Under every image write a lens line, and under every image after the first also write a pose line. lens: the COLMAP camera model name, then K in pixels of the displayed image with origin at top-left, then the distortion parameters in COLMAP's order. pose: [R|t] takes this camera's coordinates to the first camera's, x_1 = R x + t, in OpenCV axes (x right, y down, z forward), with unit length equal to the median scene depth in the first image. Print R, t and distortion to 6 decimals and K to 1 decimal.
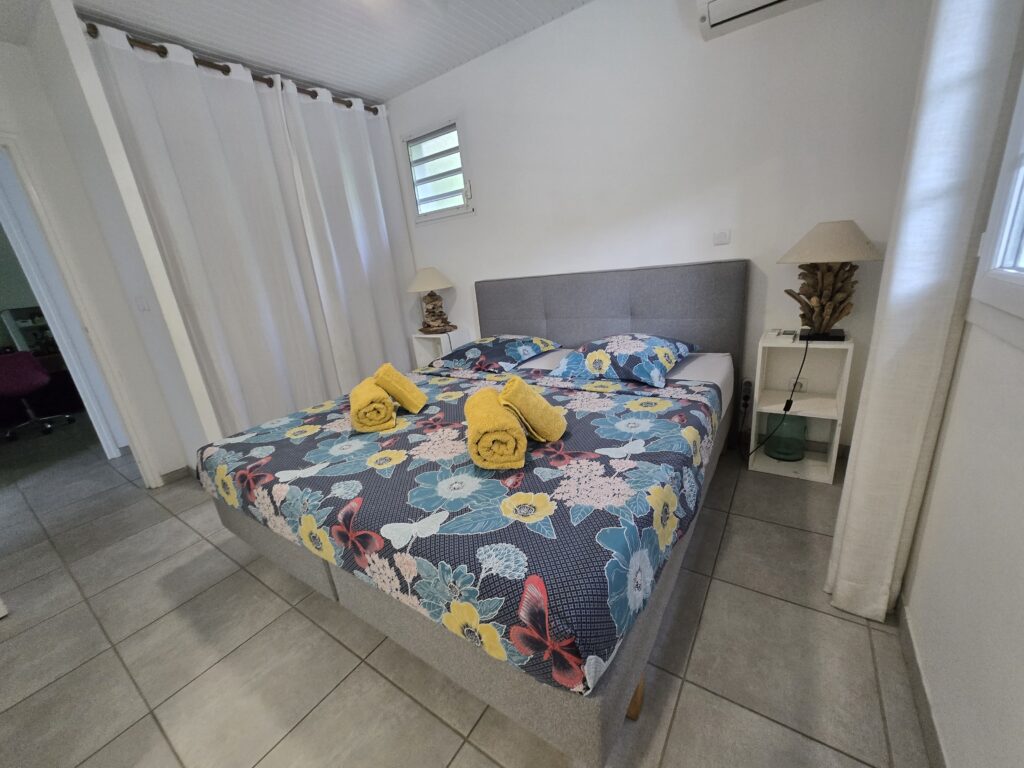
lens RADIAL K [[398.8, 0, 515.7], [0, 398.8, 386.6], [0, 0, 1]] dist [0.007540, -0.004648]
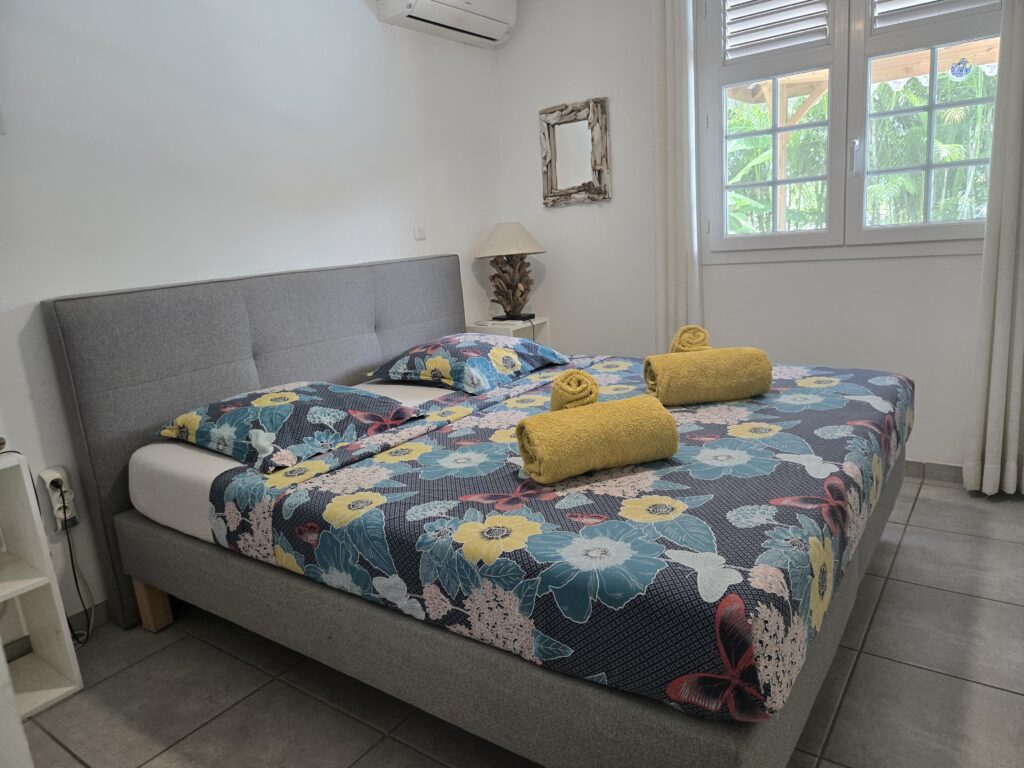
lens RADIAL K [[706.9, 0, 512.0], [0, 706.9, 384.0], [0, 0, 1]] dist [0.000358, -0.051950]
pose [[0.040330, -0.113149, 0.992759, -1.182881], [0.377551, 0.921634, 0.089705, -0.138099], [-0.925110, 0.371199, 0.079889, 0.912007]]
